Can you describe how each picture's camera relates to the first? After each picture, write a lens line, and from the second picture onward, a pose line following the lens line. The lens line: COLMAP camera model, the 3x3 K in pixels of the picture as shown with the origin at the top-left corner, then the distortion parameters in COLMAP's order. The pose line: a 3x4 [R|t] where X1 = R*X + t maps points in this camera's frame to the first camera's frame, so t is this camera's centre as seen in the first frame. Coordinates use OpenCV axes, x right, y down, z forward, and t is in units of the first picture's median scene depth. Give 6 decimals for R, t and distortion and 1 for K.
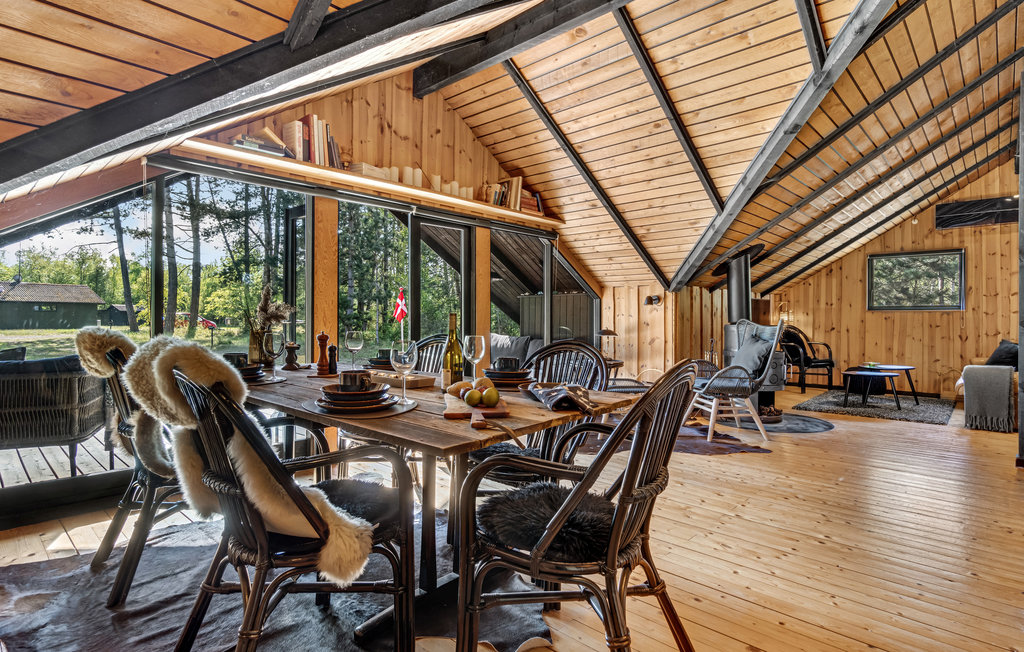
lens RADIAL K [[535.2, 0, 514.9], [0, 535.2, 321.5], [0, 0, 1]] dist [-0.005880, 0.001061]
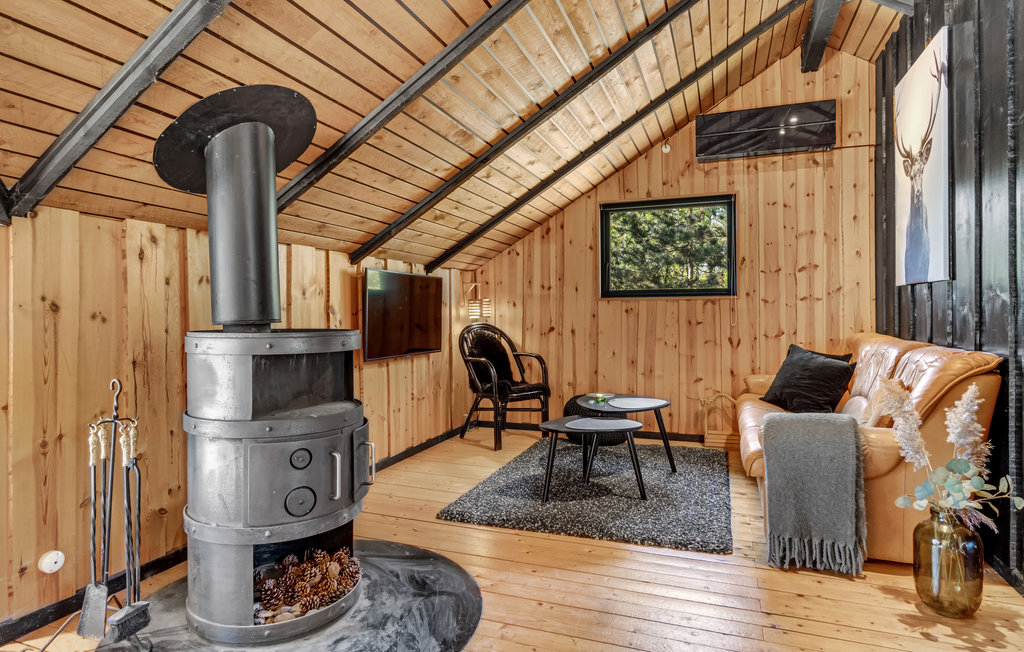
lens RADIAL K [[584.2, 0, 509.9], [0, 584.2, 323.6], [0, 0, 1]] dist [-0.009182, -0.001452]
pose [[0.927678, -0.014937, 0.373082, 0.343783], [0.011566, 0.999870, 0.011271, -0.000313], [-0.373201, -0.006141, 0.927730, 0.462239]]
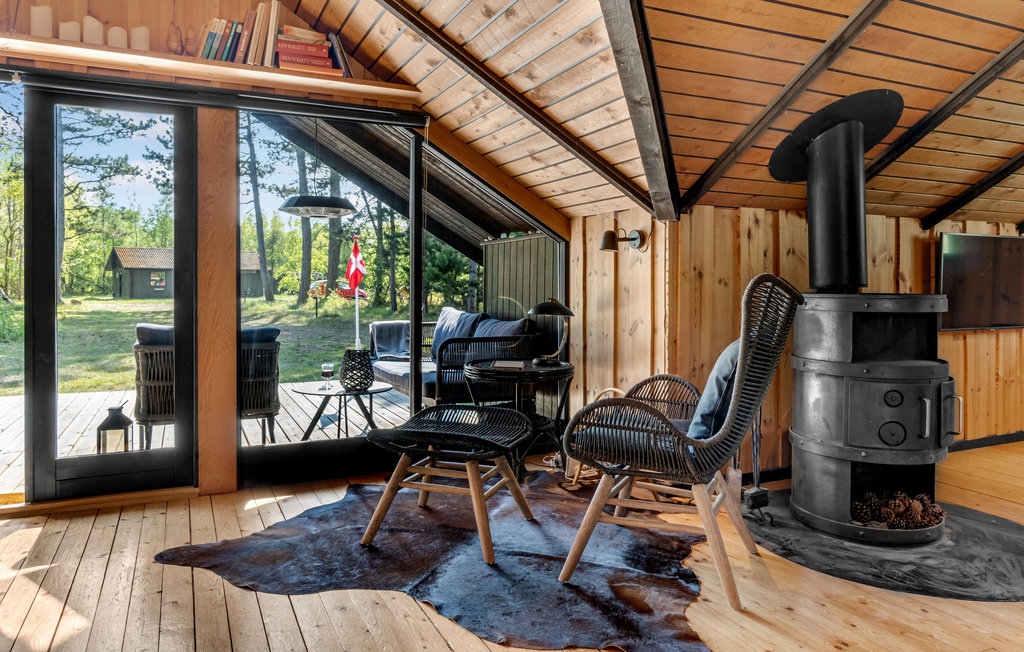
lens RADIAL K [[688.5, 0, 500.6], [0, 688.5, 293.3], [0, 0, 1]] dist [-0.000898, 0.002956]
pose [[0.921750, 0.000774, -0.387785, 0.302328], [0.000625, 0.999994, 0.003482, 0.003381], [0.387785, -0.003452, 0.921743, 0.313364]]
